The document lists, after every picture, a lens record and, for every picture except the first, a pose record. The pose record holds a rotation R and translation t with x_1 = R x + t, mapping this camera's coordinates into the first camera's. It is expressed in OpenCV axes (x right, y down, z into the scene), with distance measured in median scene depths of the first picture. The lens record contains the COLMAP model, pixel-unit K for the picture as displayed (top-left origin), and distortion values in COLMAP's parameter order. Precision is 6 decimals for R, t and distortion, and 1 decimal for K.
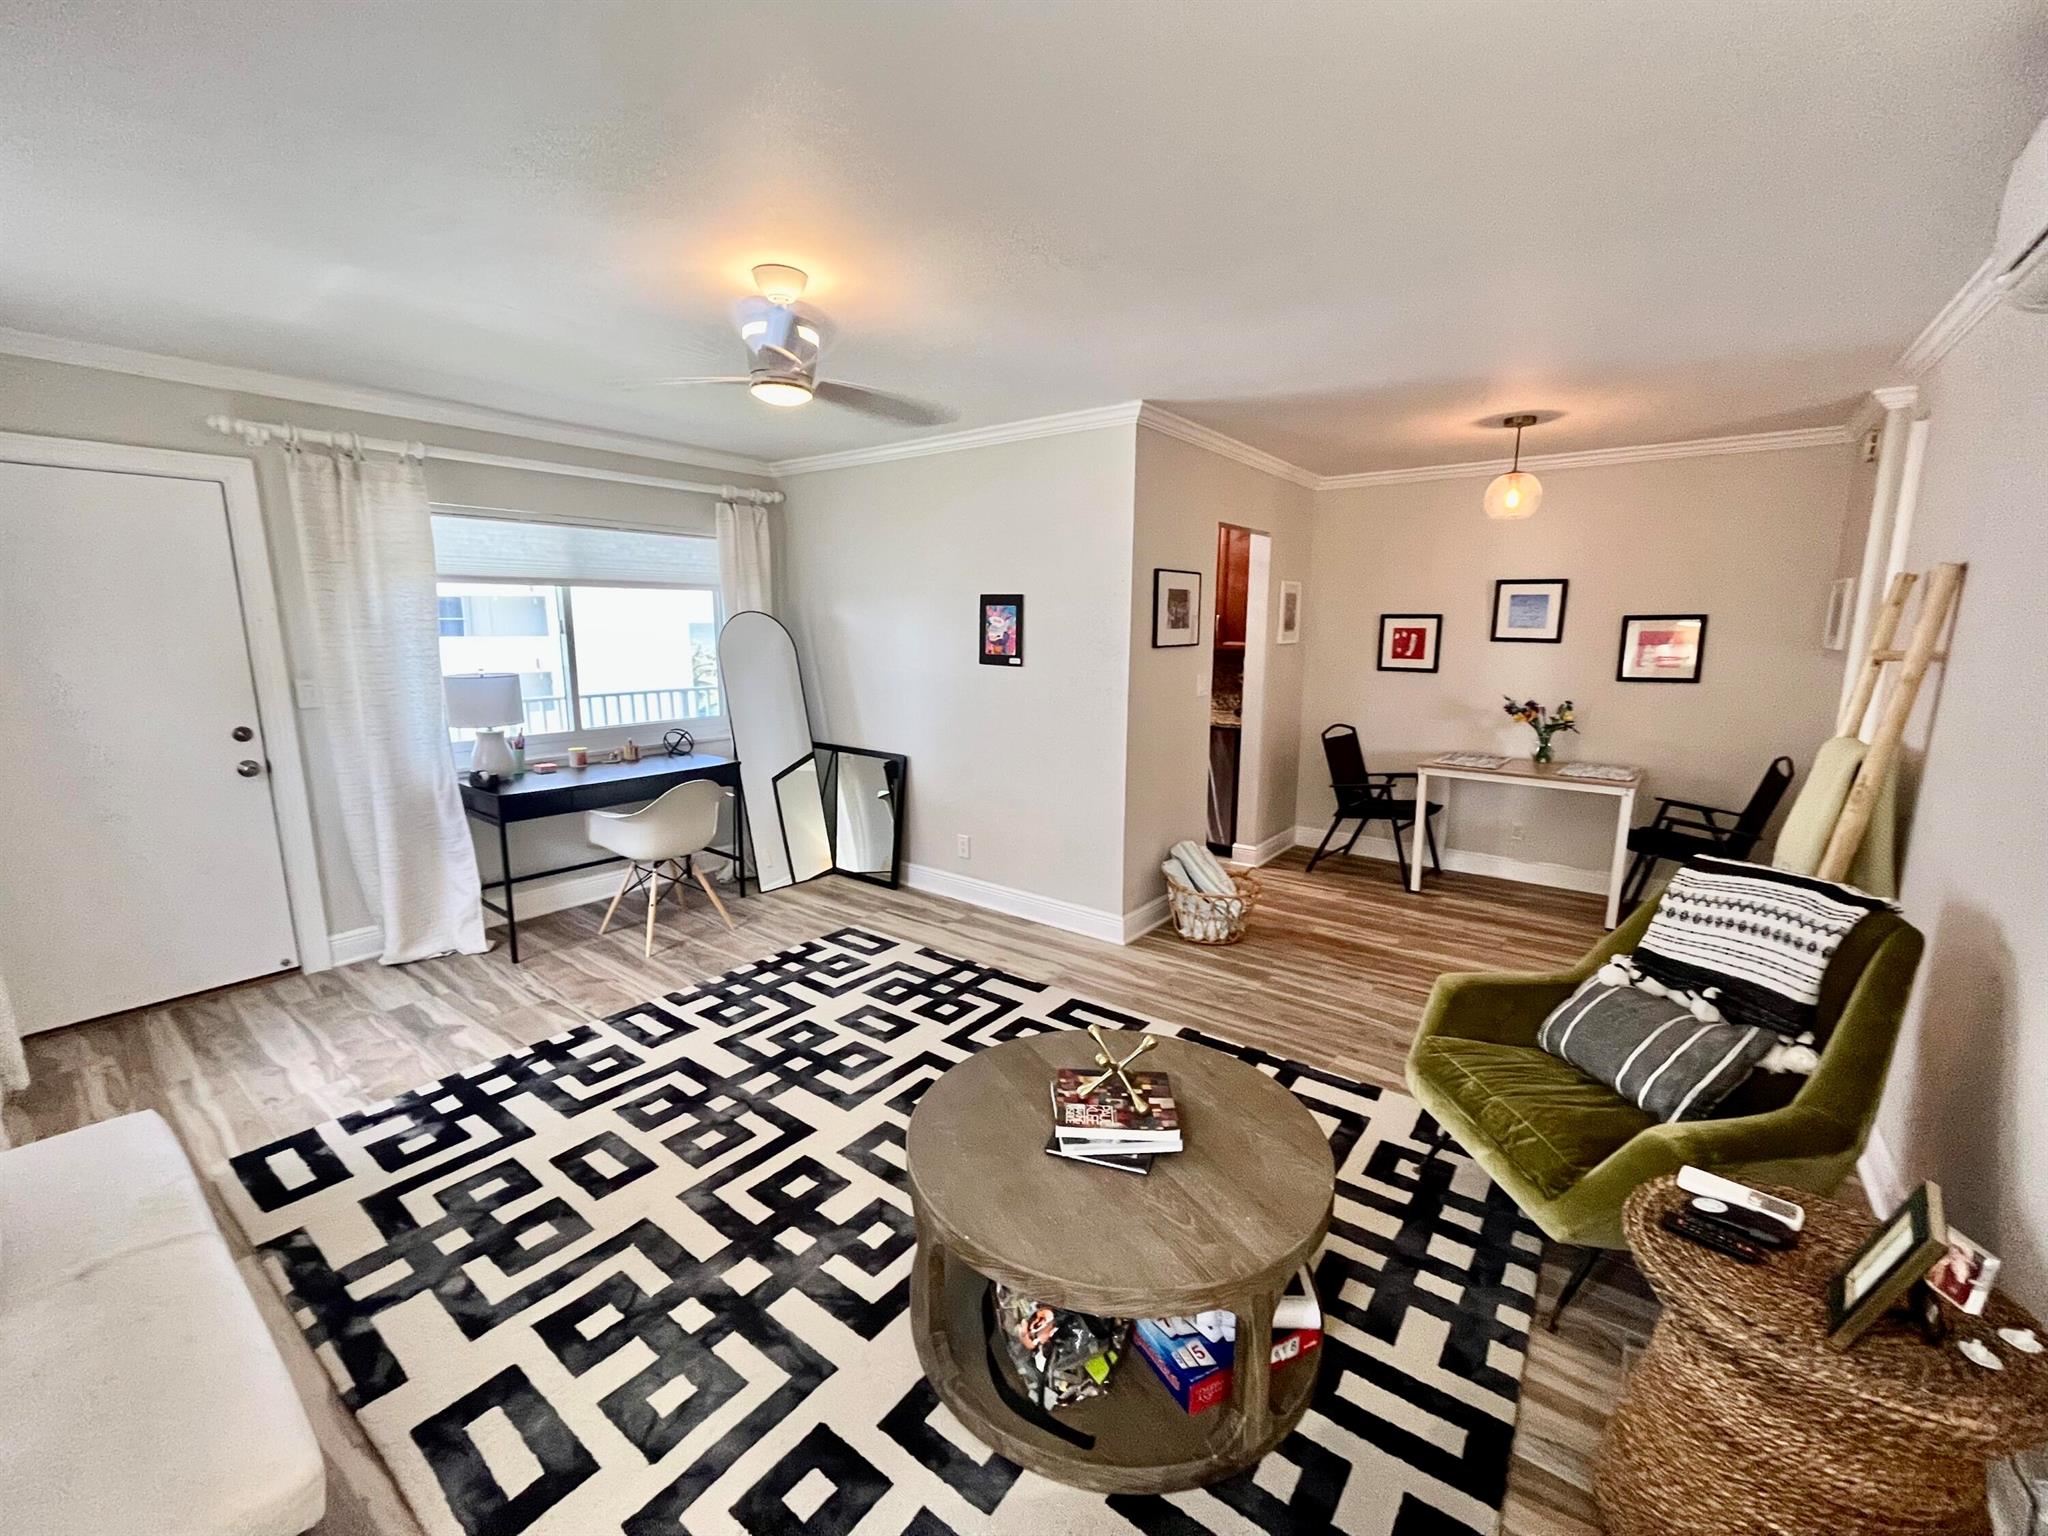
lens RADIAL K [[840.2, 0, 1019.7], [0, 840.2, 771.0], [0, 0, 1]] dist [-0.002695, 0.000232]
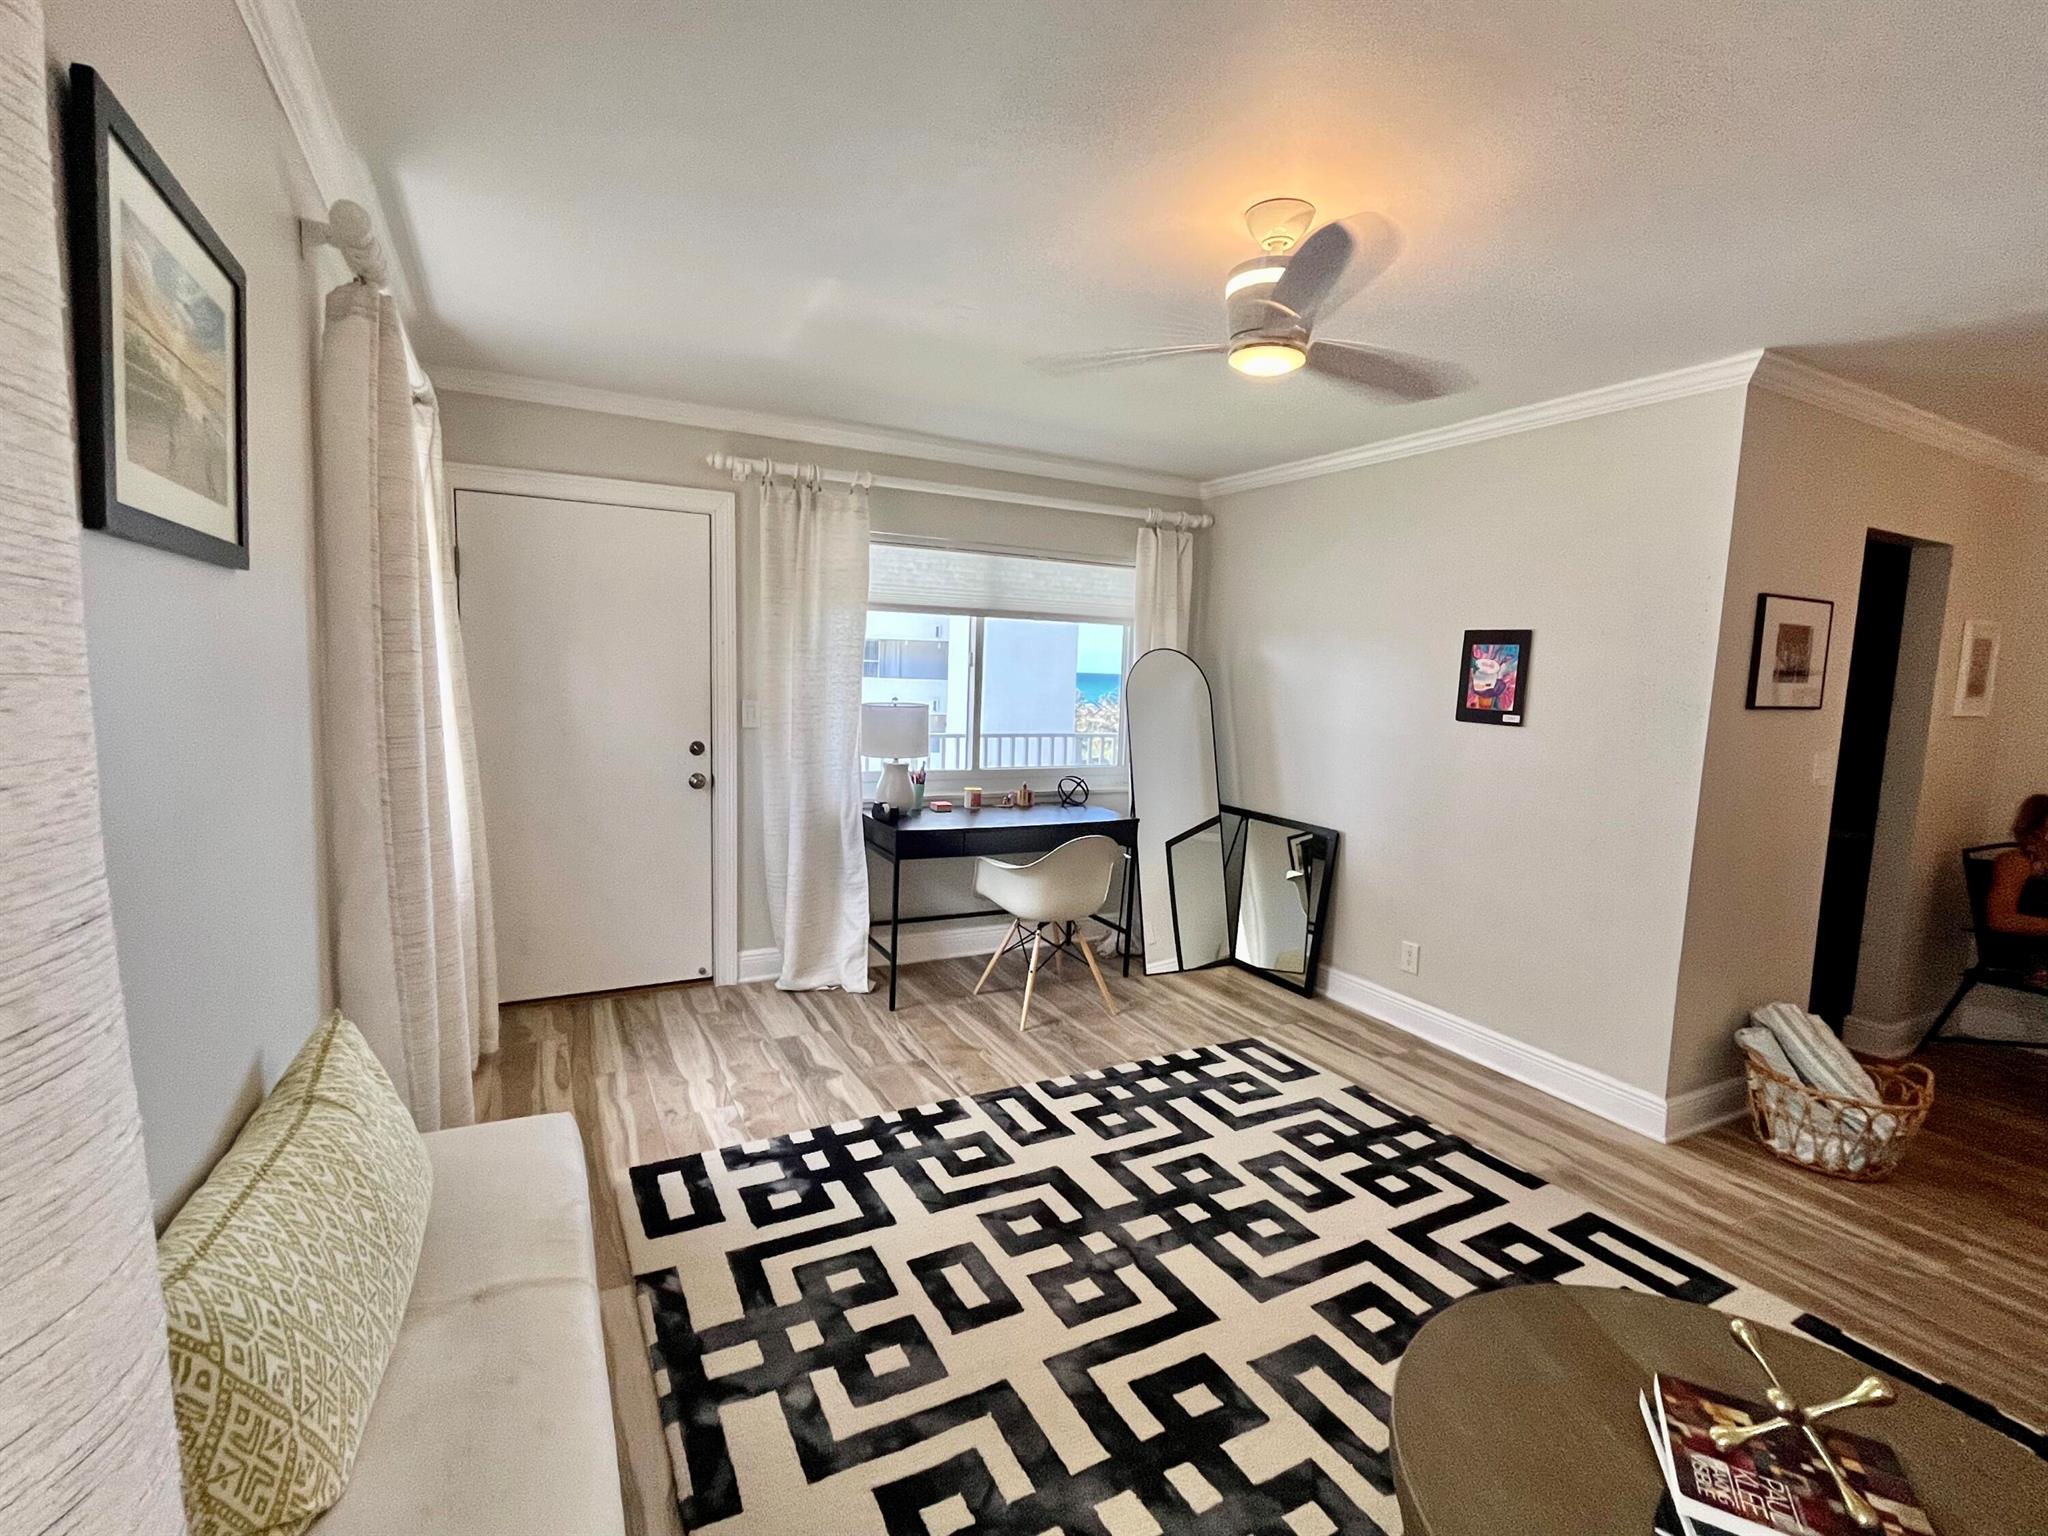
lens RADIAL K [[934.3, 0, 1015.3], [0, 934.3, 767.7], [0, 0, 1]] dist [-0.002803, -0.000562]
pose [[0.907753, 0.071720, -0.413329, -0.072469], [-0.103989, 0.992996, -0.056077, 0.004844], [0.406412, 0.093886, 0.908853, 0.093211]]
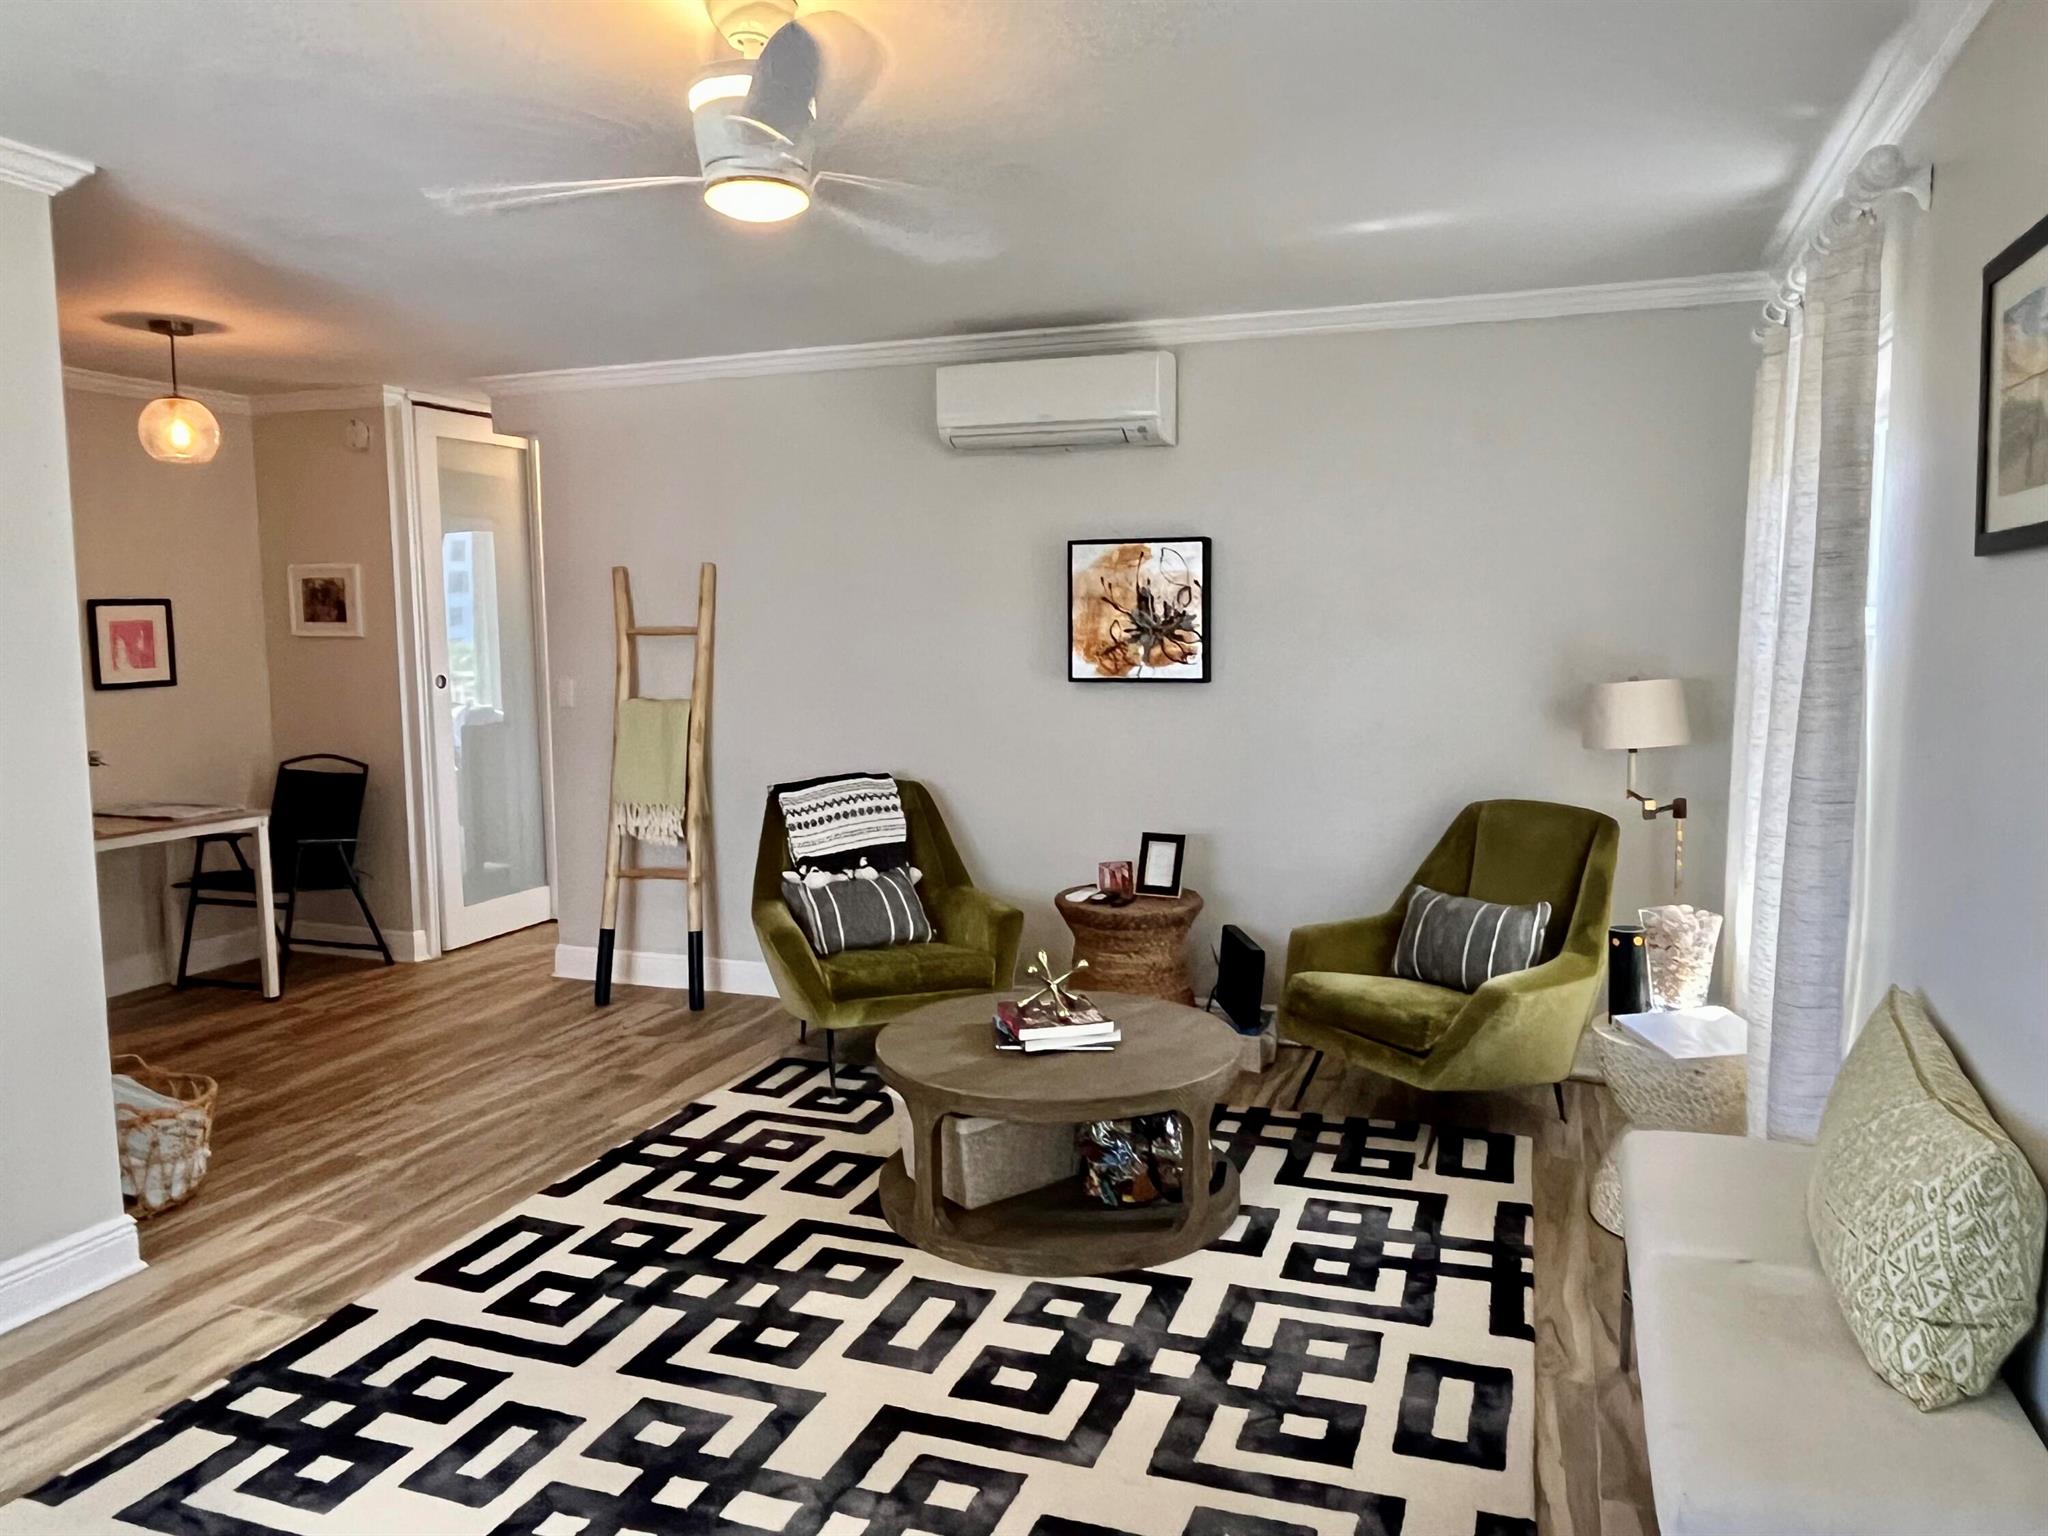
lens RADIAL K [[1419.3, 0, 1029.1], [0, 1419.3, 775.8], [0, 0, 1]] dist [-0.001444, 0.000512]
pose [[-0.301410, -0.106044, 0.947579, -0.894462], [0.171508, 0.971558, 0.163281, -0.129708], [-0.937943, 0.211732, -0.274650, 0.801118]]
